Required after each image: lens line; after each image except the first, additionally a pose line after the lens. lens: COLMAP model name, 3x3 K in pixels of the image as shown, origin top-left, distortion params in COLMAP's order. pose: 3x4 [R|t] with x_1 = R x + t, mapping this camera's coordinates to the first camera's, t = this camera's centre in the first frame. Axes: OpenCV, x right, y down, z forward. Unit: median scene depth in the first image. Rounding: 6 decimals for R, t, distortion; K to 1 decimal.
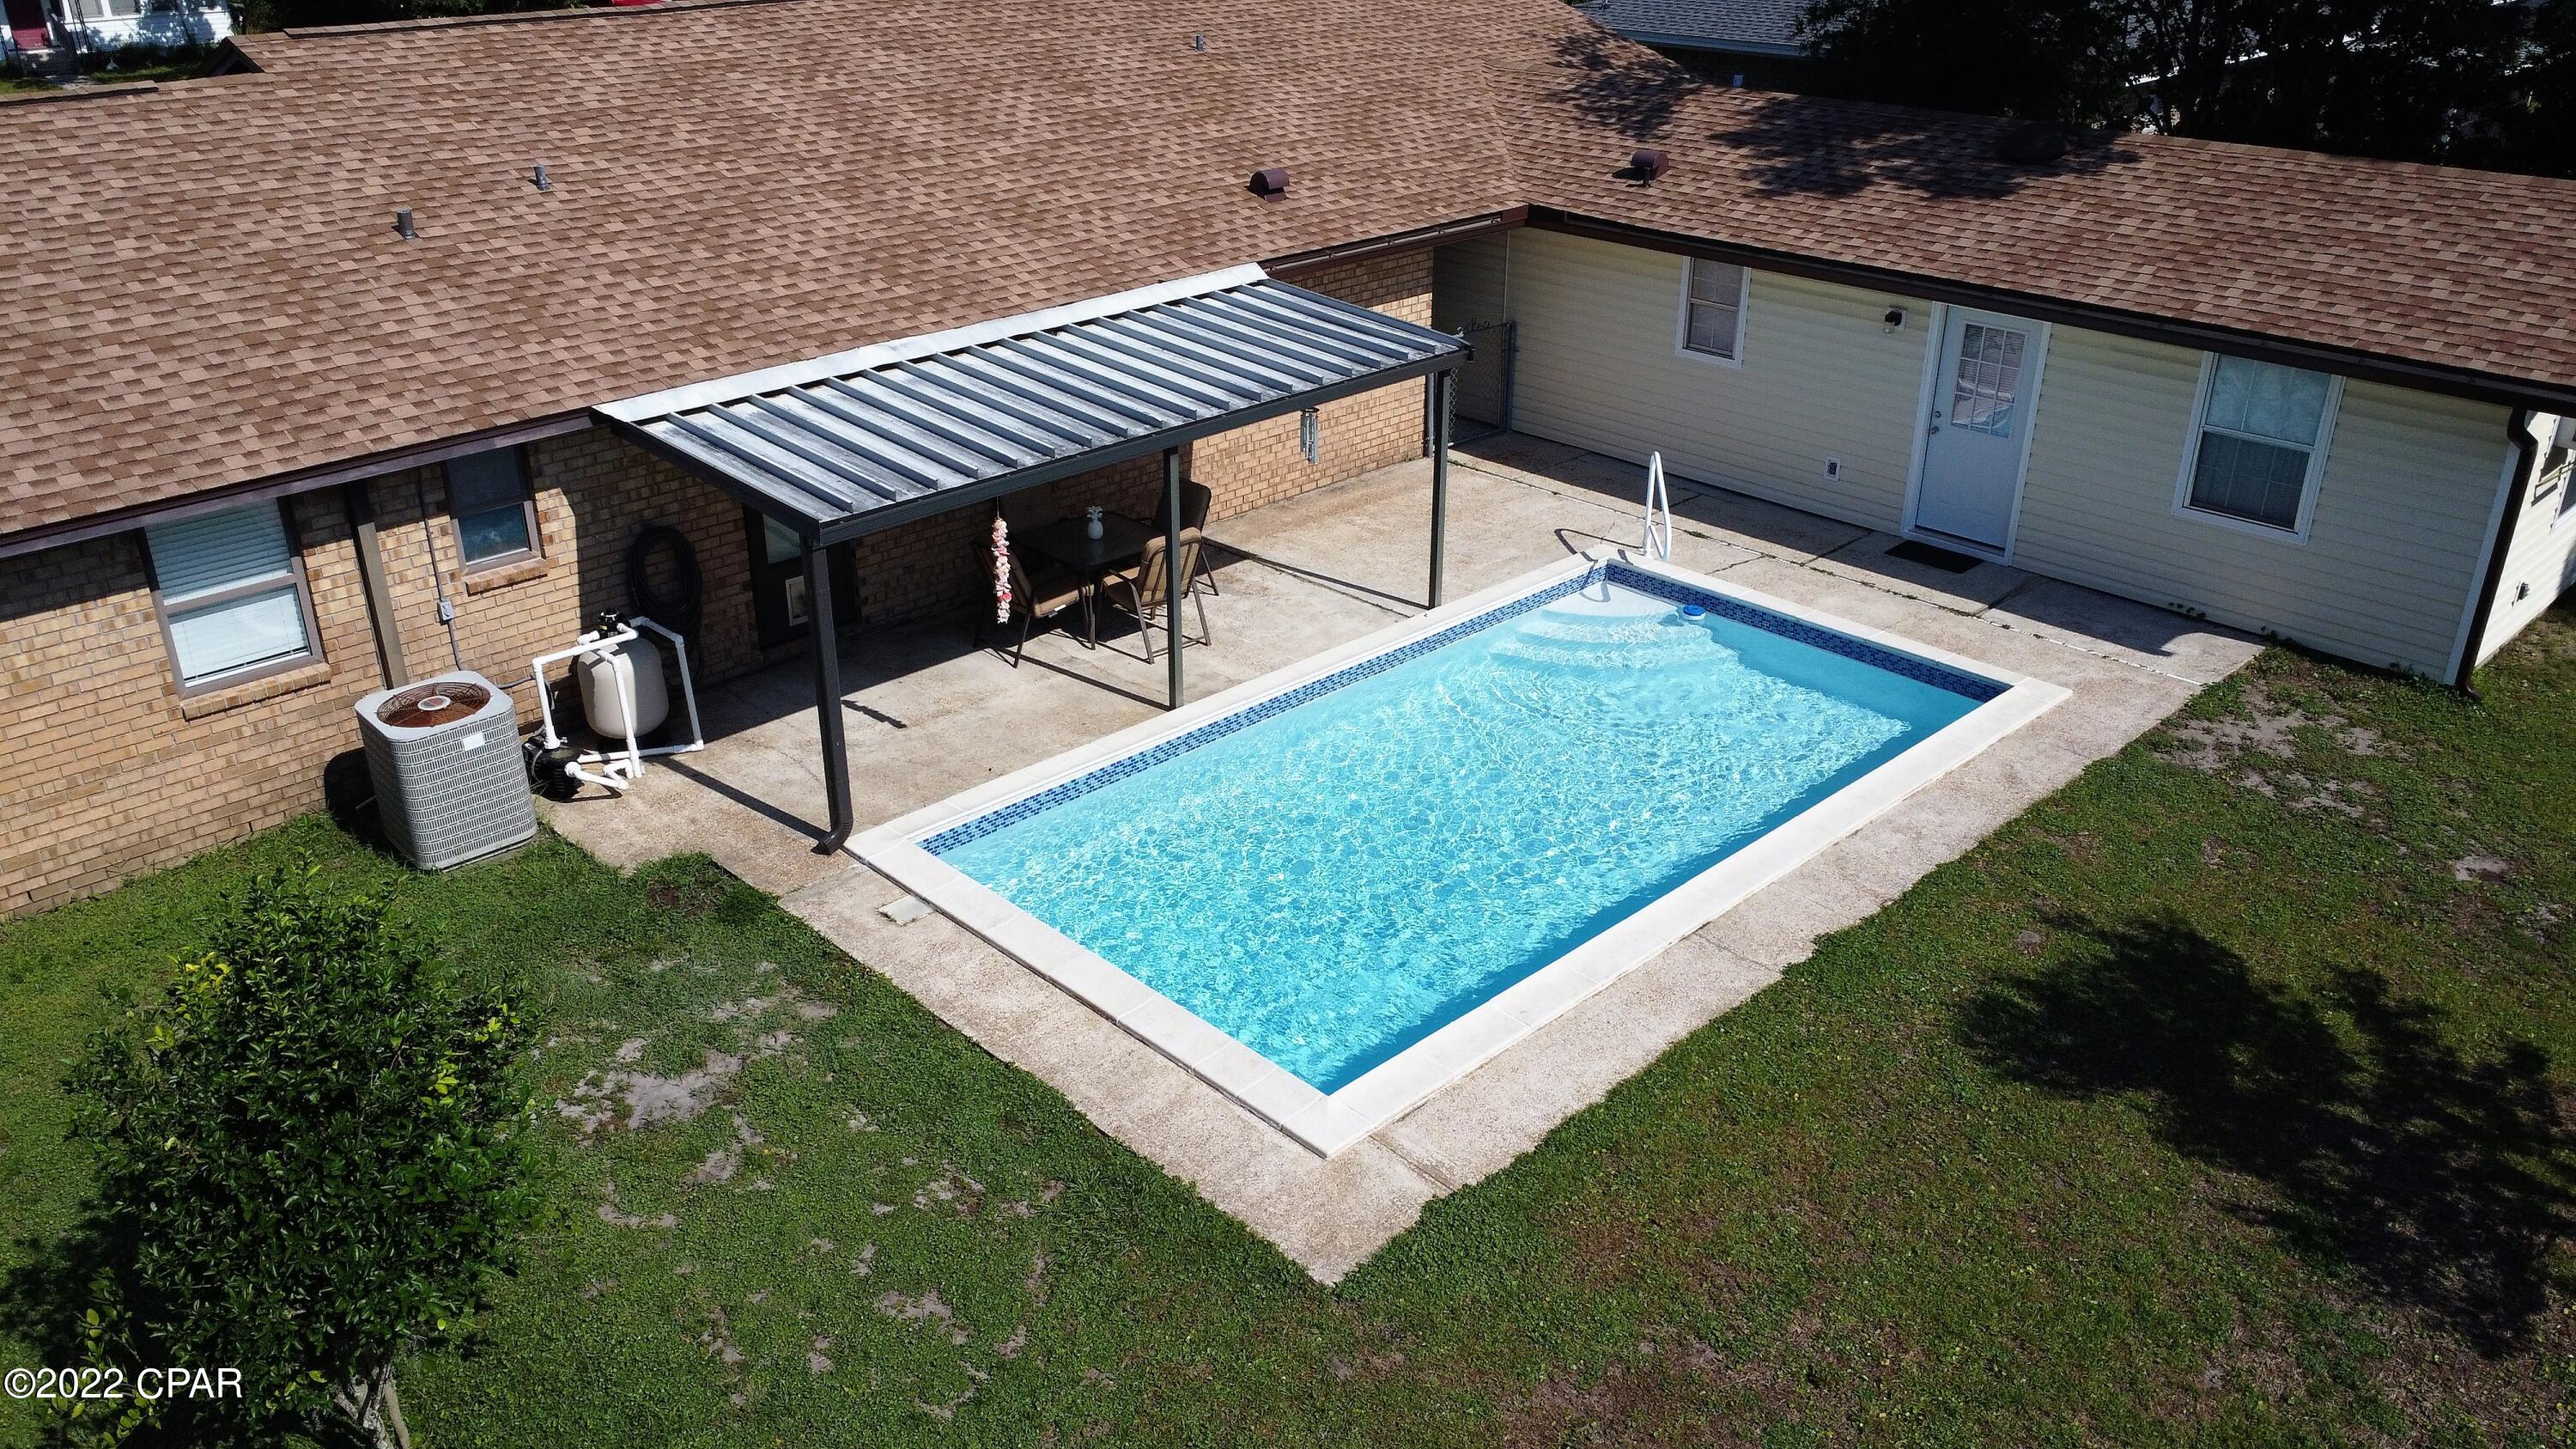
lens RADIAL K [[1922.9, 0, 1288.0], [0, 1922.9, 724.5], [0, 0, 1]] dist [-0.009876, 0.001051]
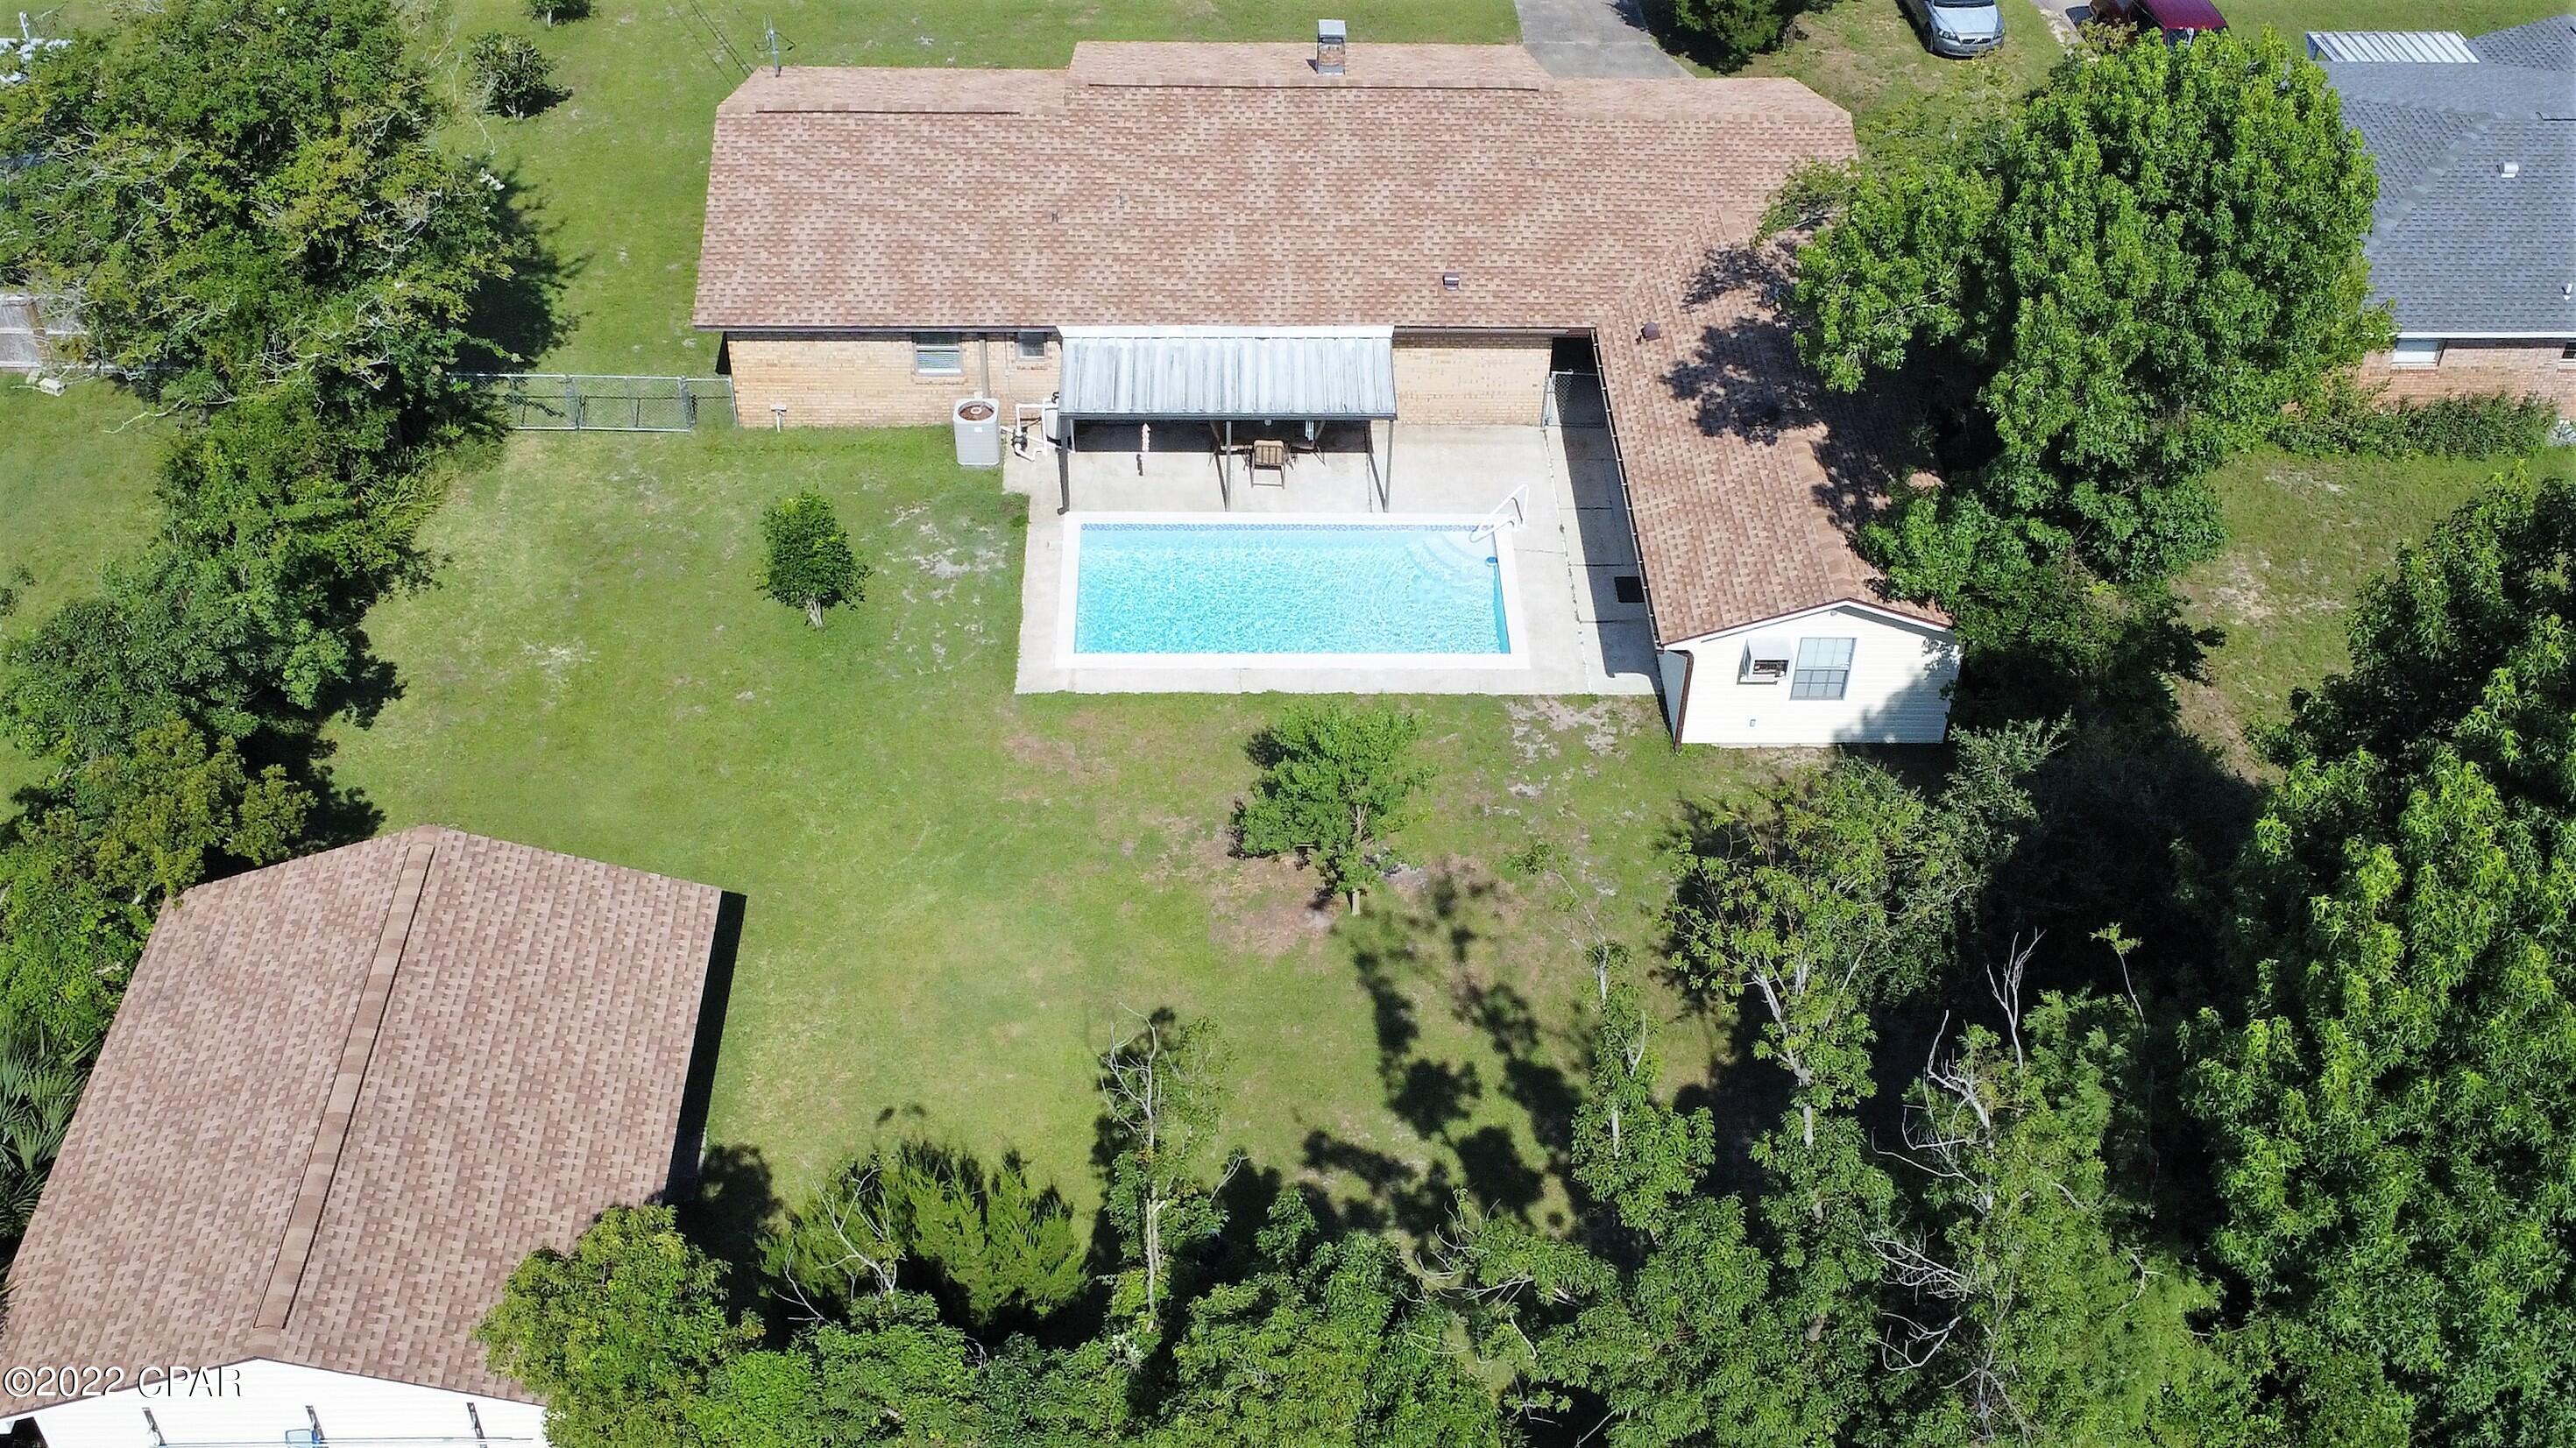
lens RADIAL K [[1922.4, 0, 1288.0], [0, 1922.4, 724.0], [0, 0, 1]] dist [-0.009876, 0.001051]
pose [[0.774174, 0.456618, -0.438355, 1.361507], [-0.332429, 0.882642, 0.332316, -0.691720], [0.538652, -0.111548, 0.835112, -1.179962]]
